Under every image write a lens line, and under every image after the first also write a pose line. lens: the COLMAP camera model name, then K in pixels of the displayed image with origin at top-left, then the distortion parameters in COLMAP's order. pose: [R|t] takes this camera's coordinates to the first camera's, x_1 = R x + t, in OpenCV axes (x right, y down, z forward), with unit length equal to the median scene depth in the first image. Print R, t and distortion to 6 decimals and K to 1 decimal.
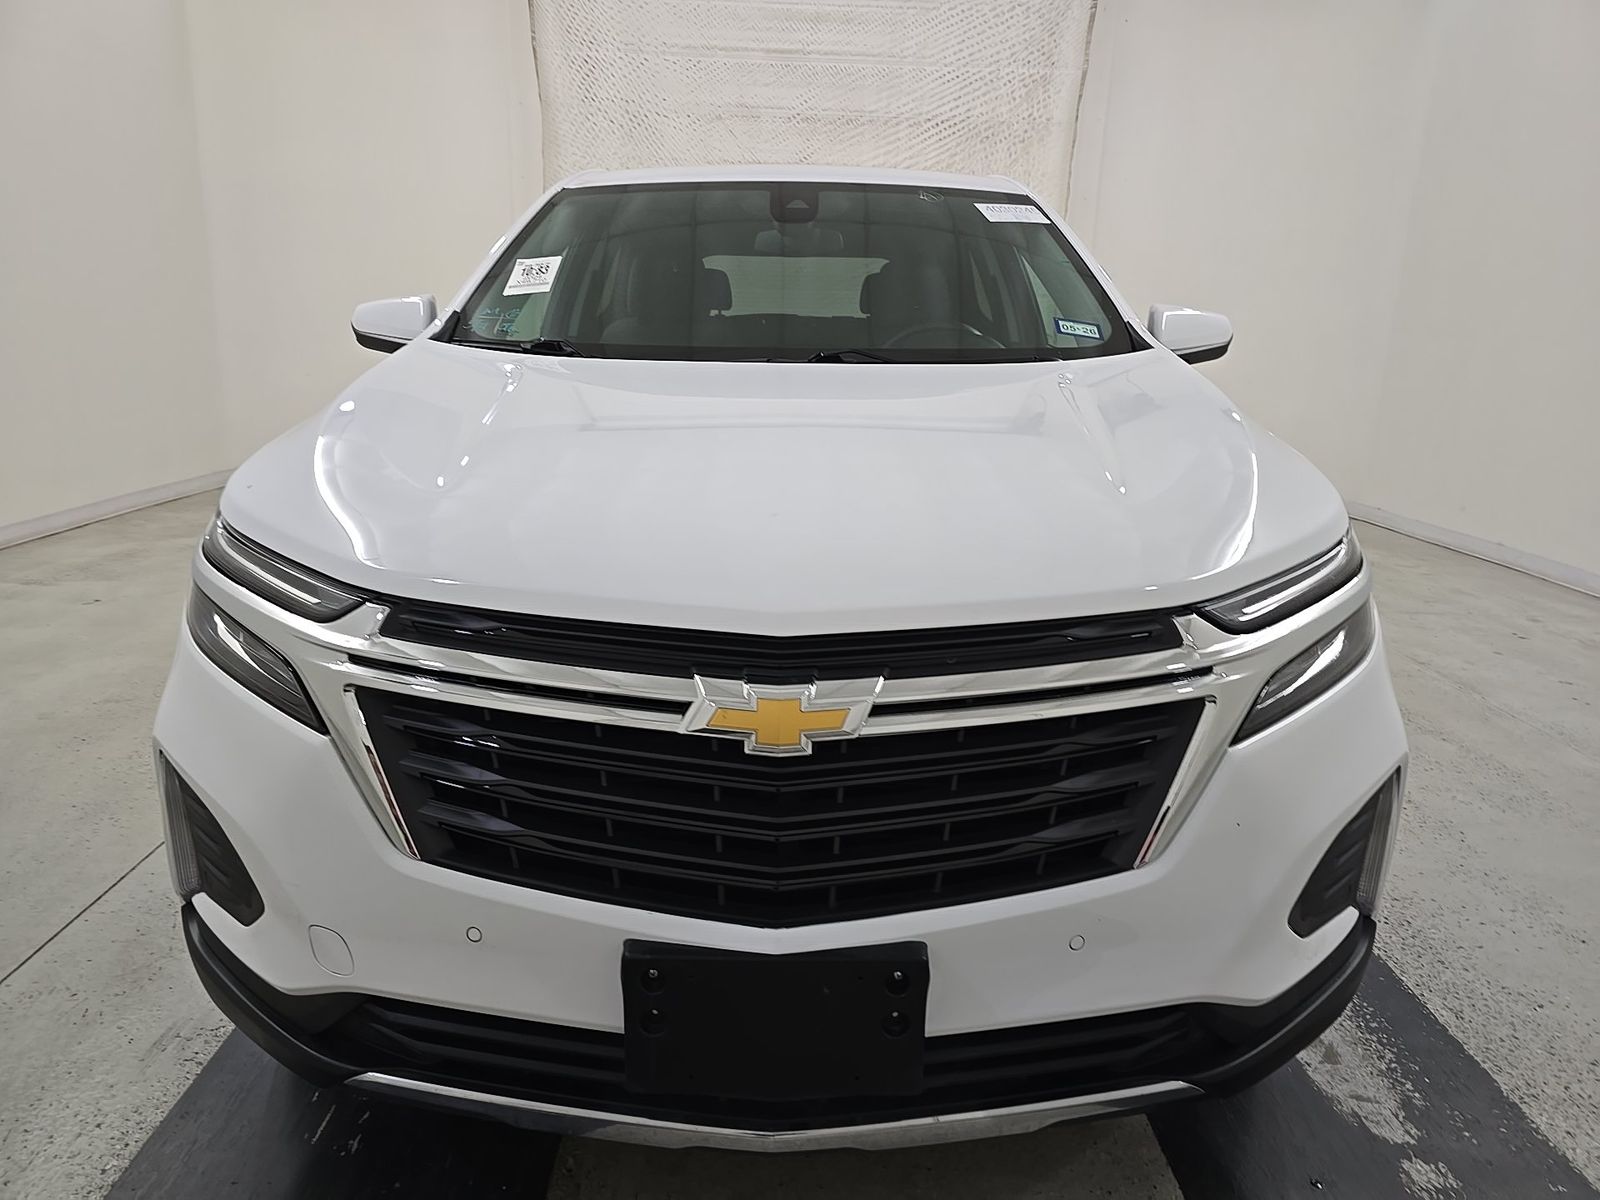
lens RADIAL K [[1087.3, 0, 808.0], [0, 1087.3, 611.9], [0, 0, 1]] dist [0.061085, -0.051472]
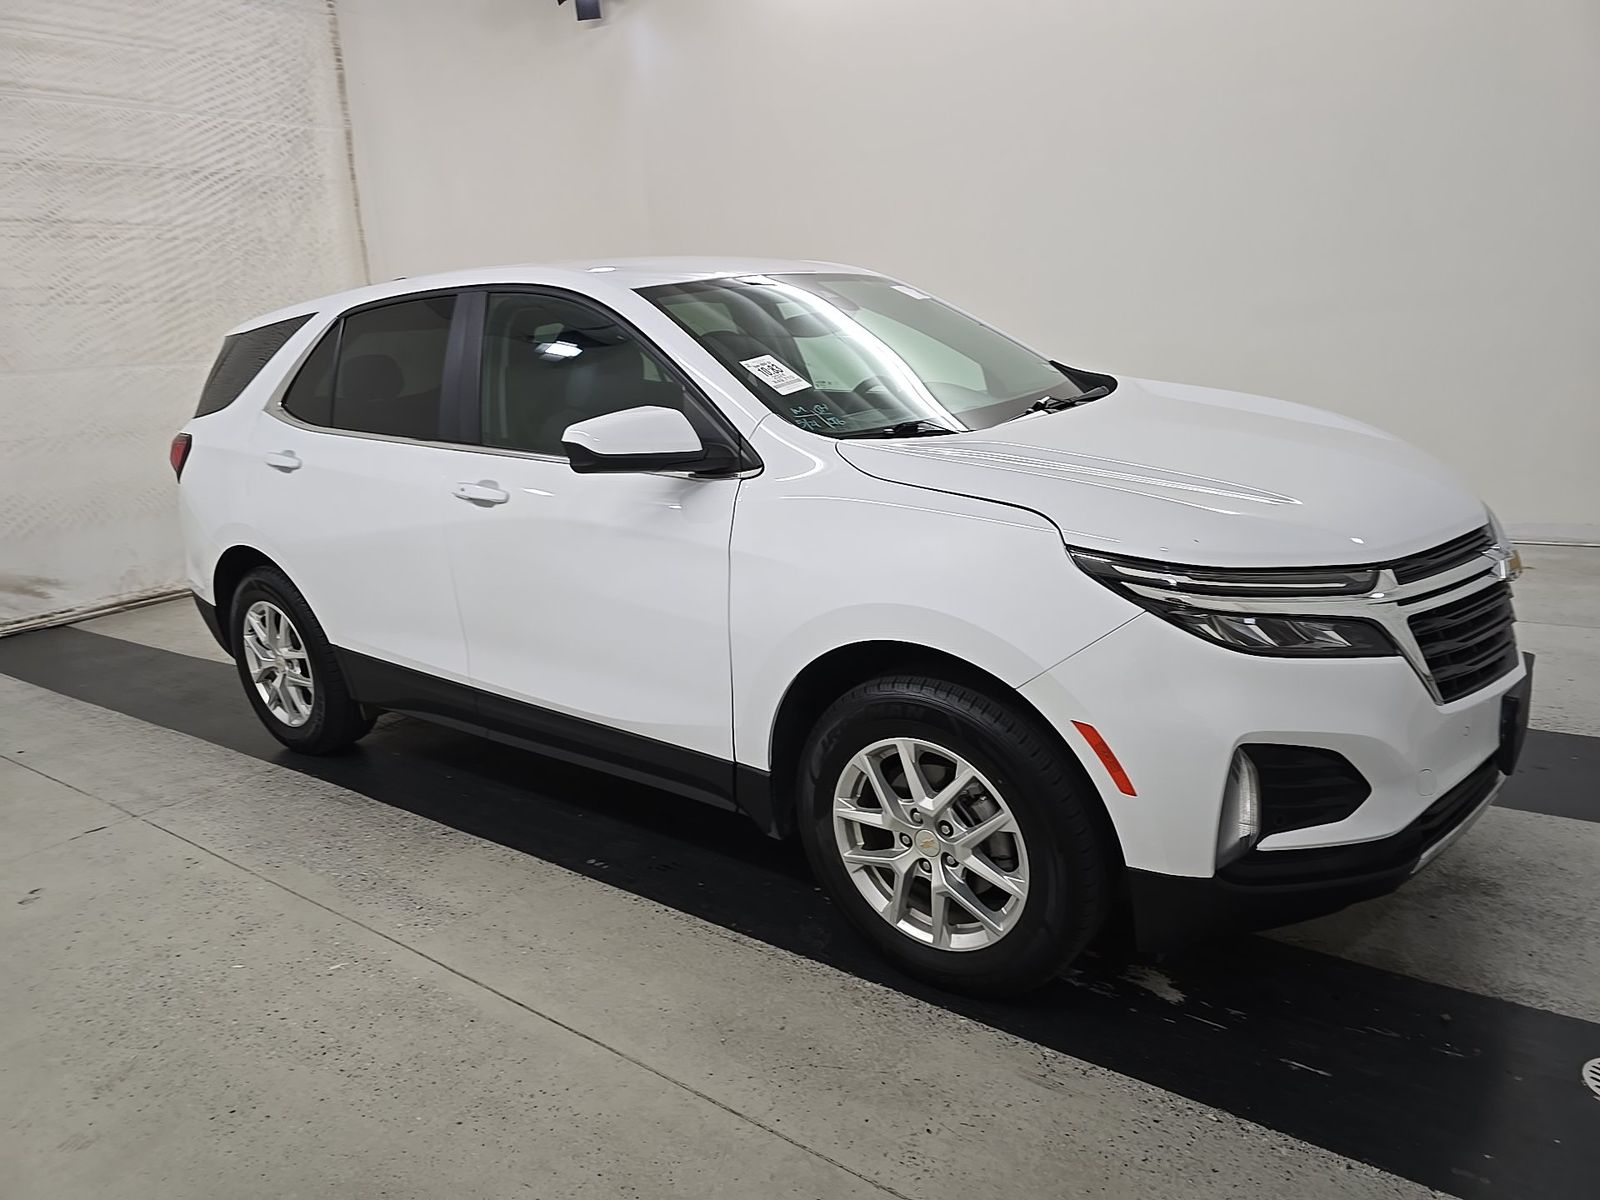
lens RADIAL K [[1087.3, 0, 808.0], [0, 1087.3, 611.9], [0, 0, 1]] dist [0.061085, -0.051472]
pose [[0.599605, -0.270861, 0.753066, -0.367882], [0.290260, 0.950515, 0.110769, -0.064147], [-0.745804, 0.152167, 0.648554, 0.102734]]
